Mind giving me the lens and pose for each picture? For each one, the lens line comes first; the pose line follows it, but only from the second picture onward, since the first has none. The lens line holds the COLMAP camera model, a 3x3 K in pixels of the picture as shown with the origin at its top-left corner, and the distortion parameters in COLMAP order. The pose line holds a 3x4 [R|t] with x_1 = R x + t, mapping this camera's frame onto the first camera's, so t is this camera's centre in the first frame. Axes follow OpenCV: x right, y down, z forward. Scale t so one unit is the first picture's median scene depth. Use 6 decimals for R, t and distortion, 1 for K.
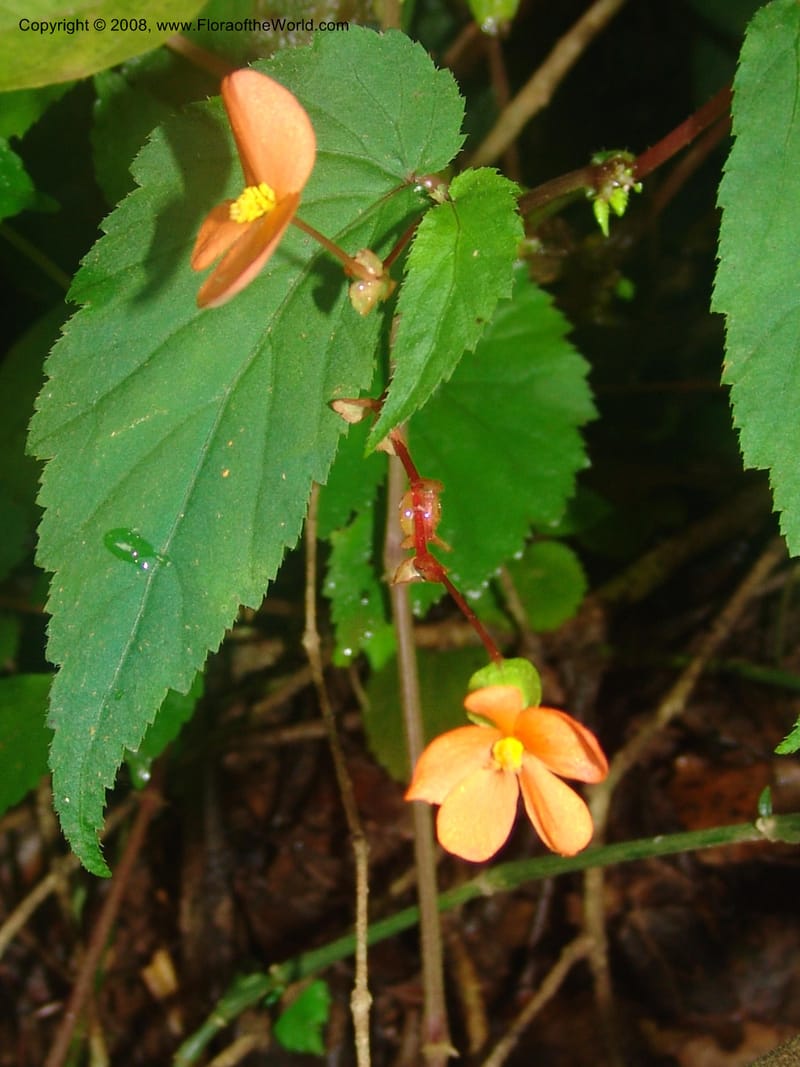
lens RADIAL K [[2609.8, 0, 400.0], [0, 2609.8, 533.5], [0, 0, 1]] dist [-0.062981, -0.357530]
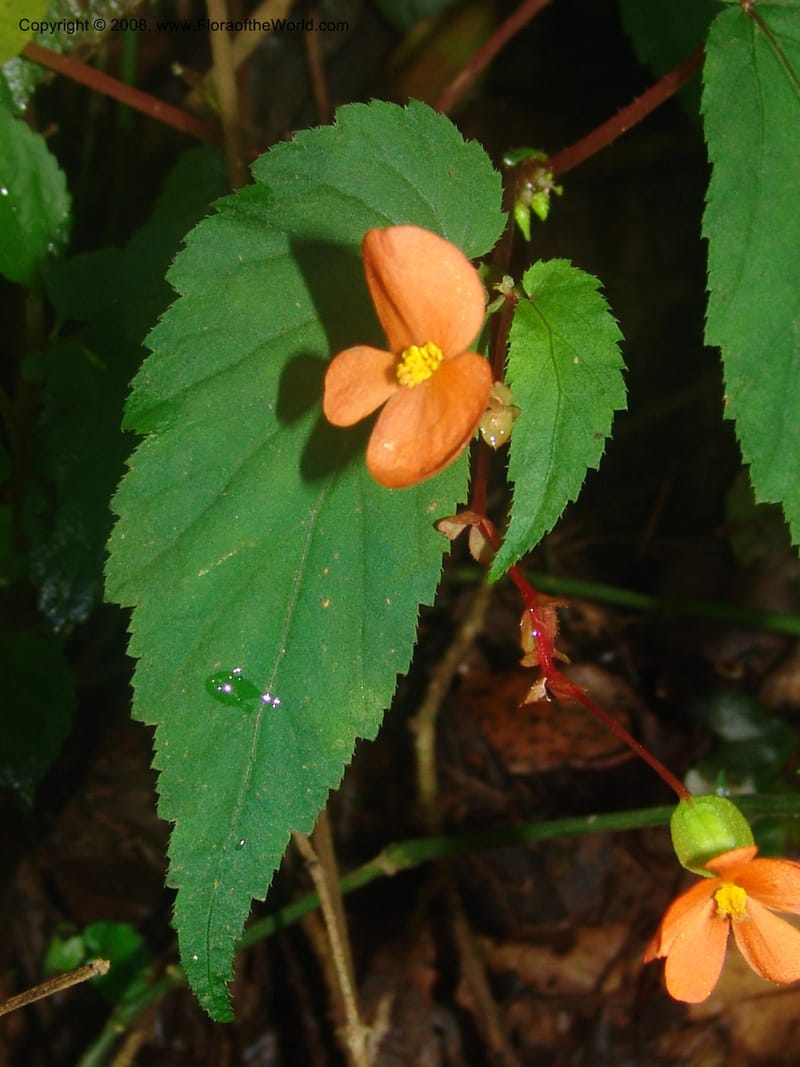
lens RADIAL K [[2609.8, 0, 400.0], [0, 2609.8, 533.5], [0, 0, 1]] dist [-0.062981, -0.357530]
pose [[0.964868, -0.108699, 0.239194, -0.266589], [0.079111, 0.988350, 0.130024, -0.170650], [-0.250541, -0.106533, 0.962226, 0.072865]]
